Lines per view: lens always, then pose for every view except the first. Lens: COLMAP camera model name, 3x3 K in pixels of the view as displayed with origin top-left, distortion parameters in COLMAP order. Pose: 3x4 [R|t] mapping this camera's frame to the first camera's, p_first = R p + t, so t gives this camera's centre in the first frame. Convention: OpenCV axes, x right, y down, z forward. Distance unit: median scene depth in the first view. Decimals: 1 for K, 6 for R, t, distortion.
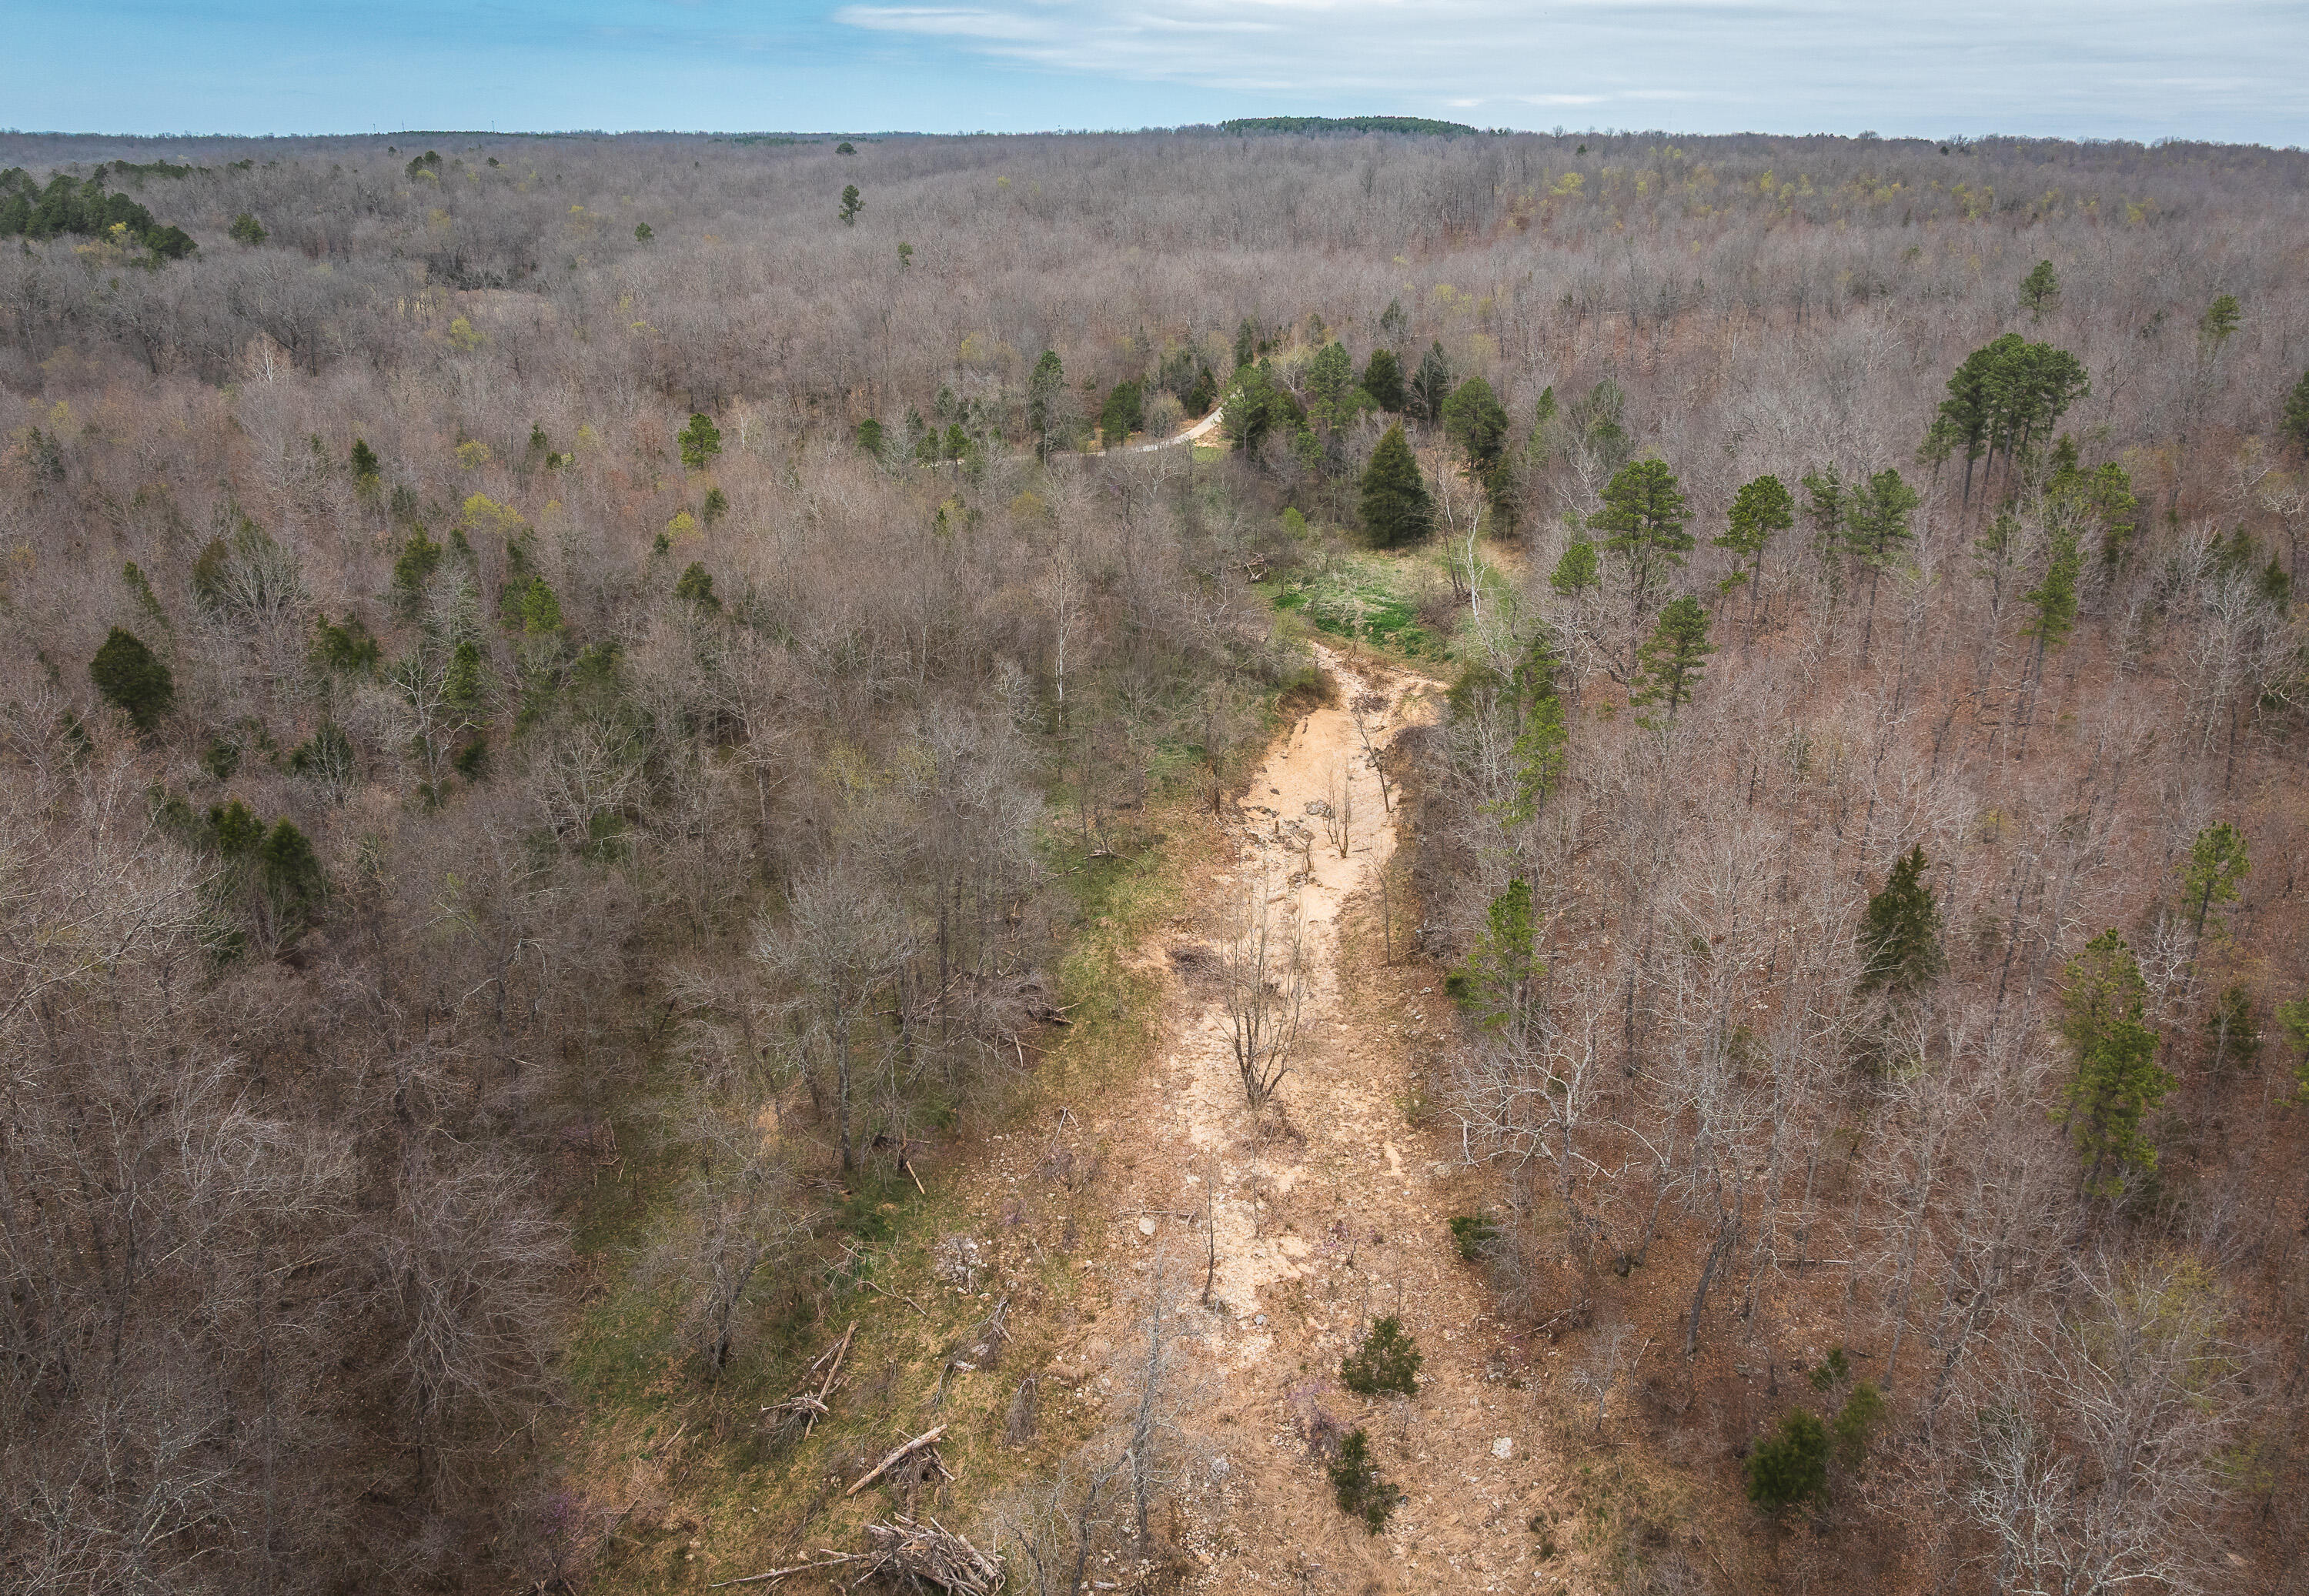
lens RADIAL K [[1754.6, 0, 1167.6], [0, 1754.6, 728.7], [0, 0, 1]] dist [-0.041979, -0.035089]
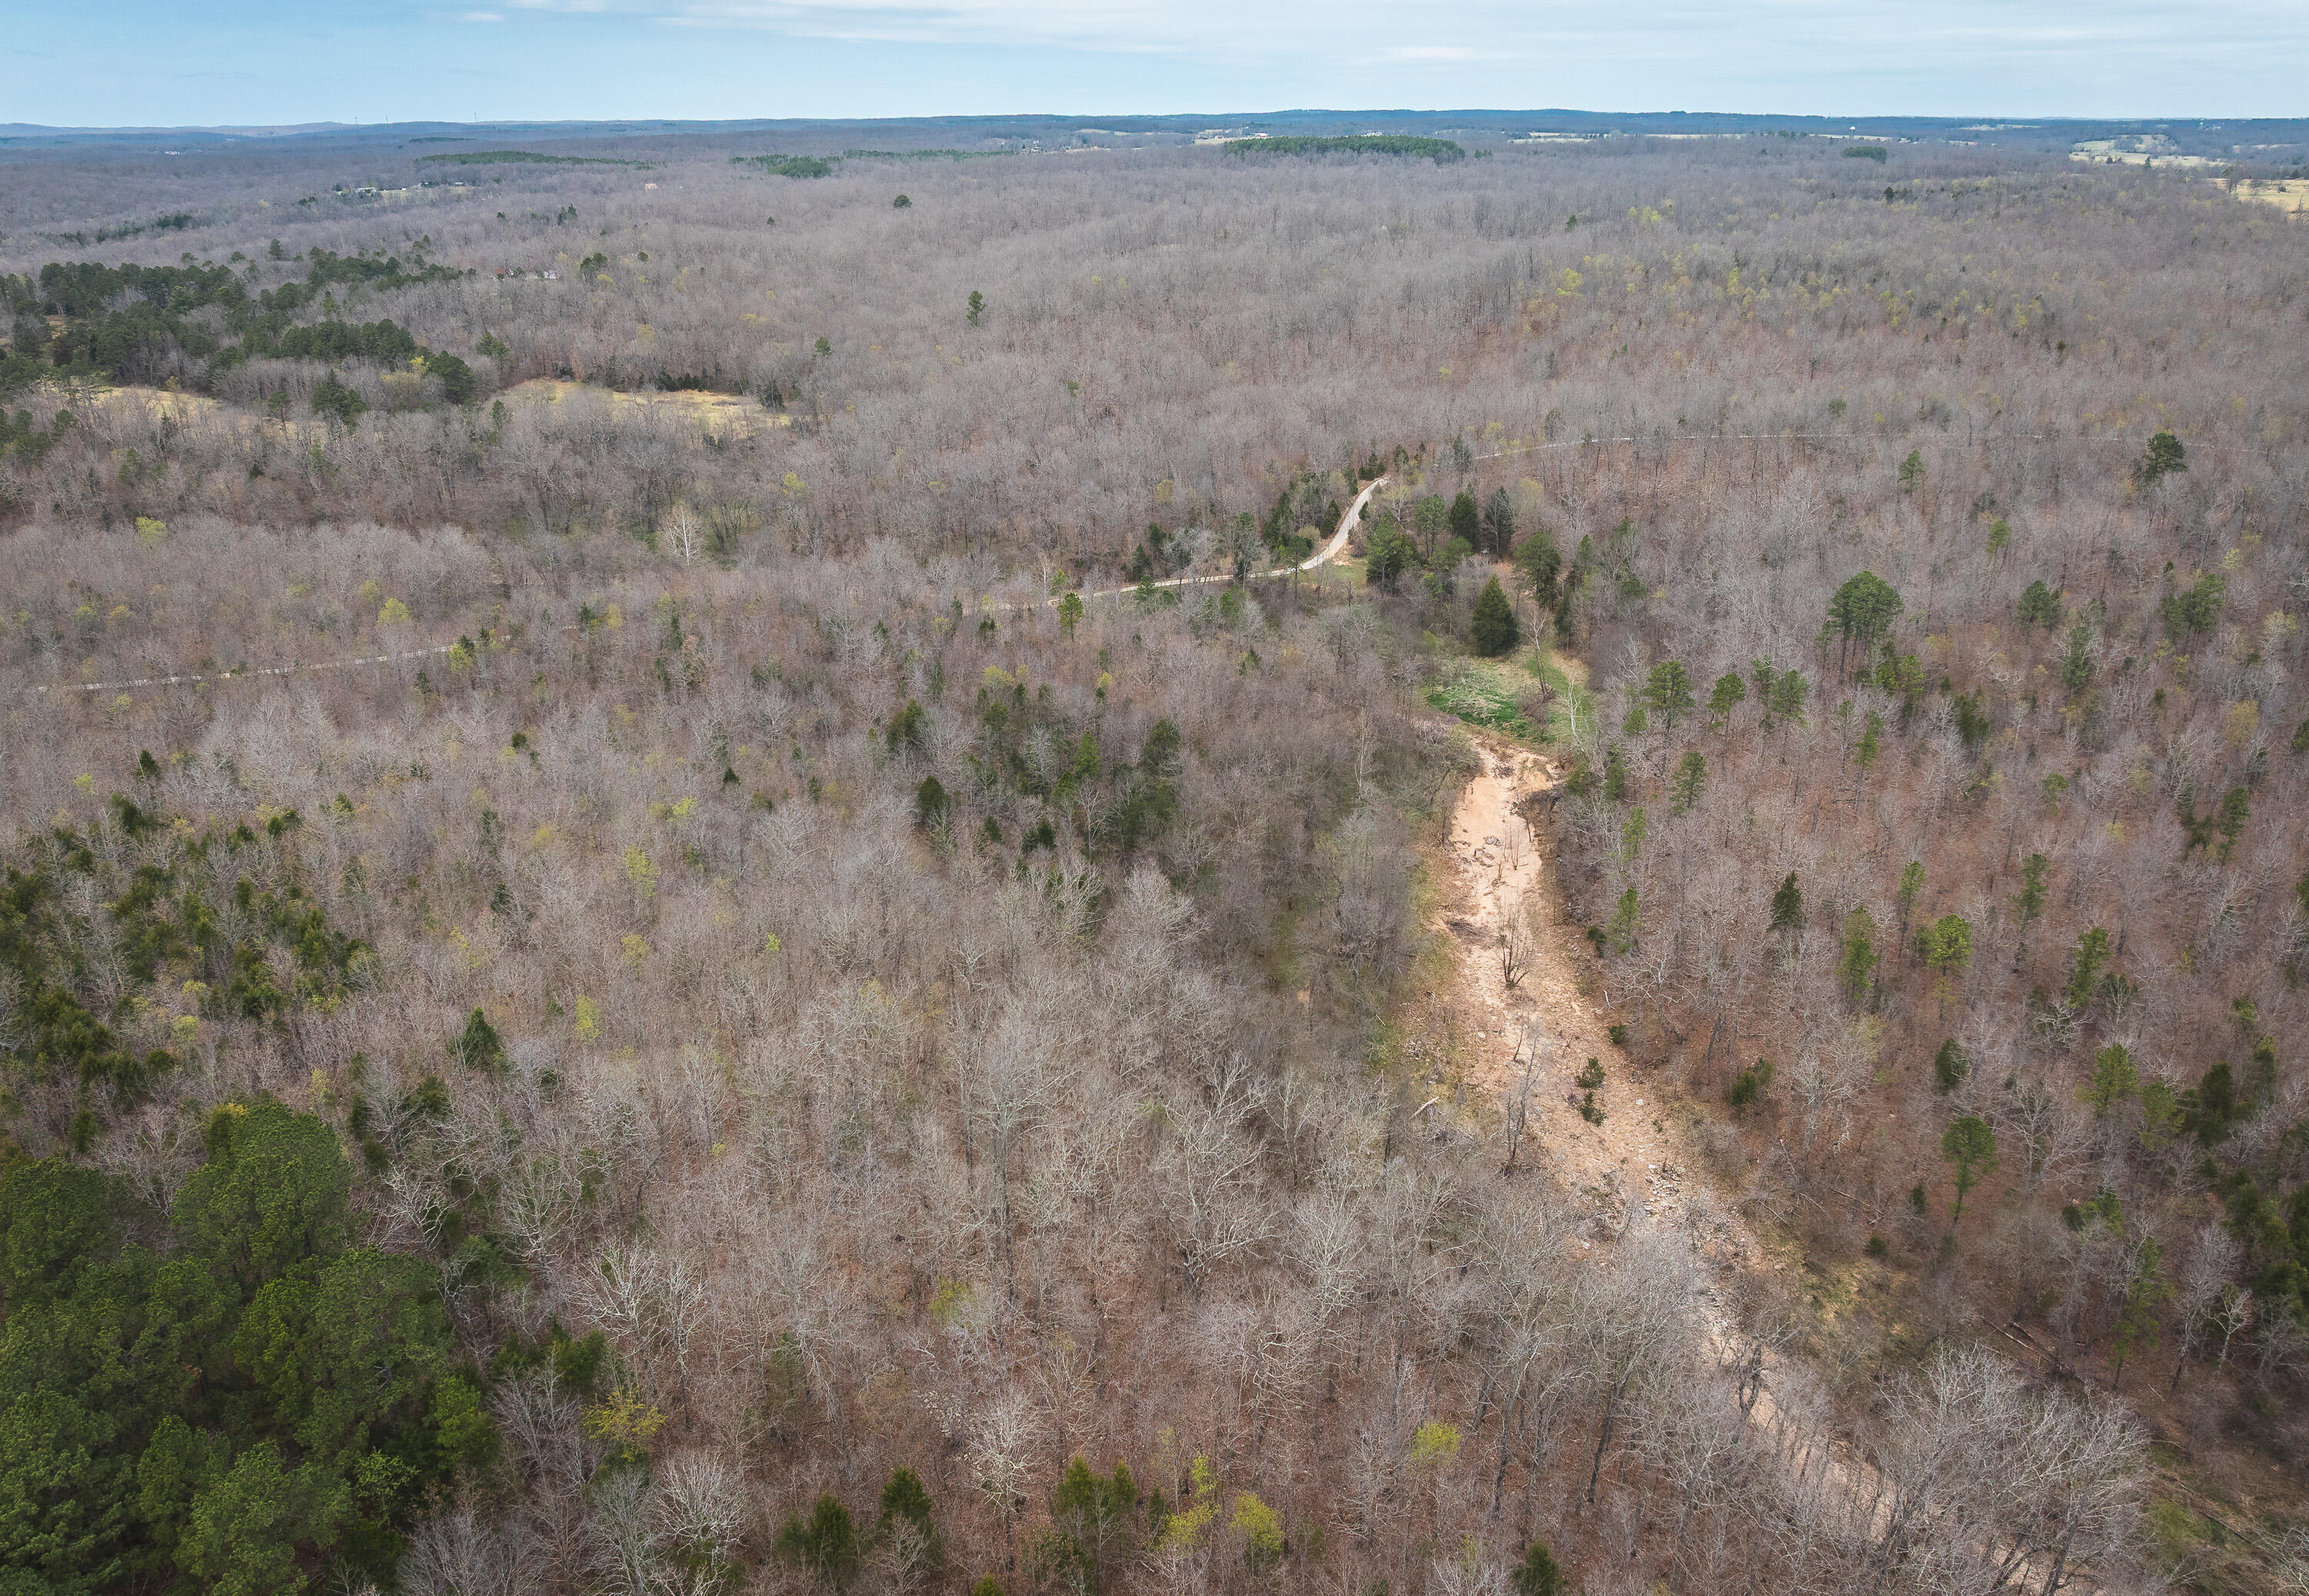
lens RADIAL K [[1618.9, 0, 1197.3], [0, 1618.9, 726.7], [0, 0, 1]] dist [-0.068274, -0.002747]
pose [[0.999775, -0.020883, 0.003624, -0.259530], [0.020854, 0.999751, 0.007976, -0.107662], [-0.003790, -0.007899, 0.999962, -0.785566]]
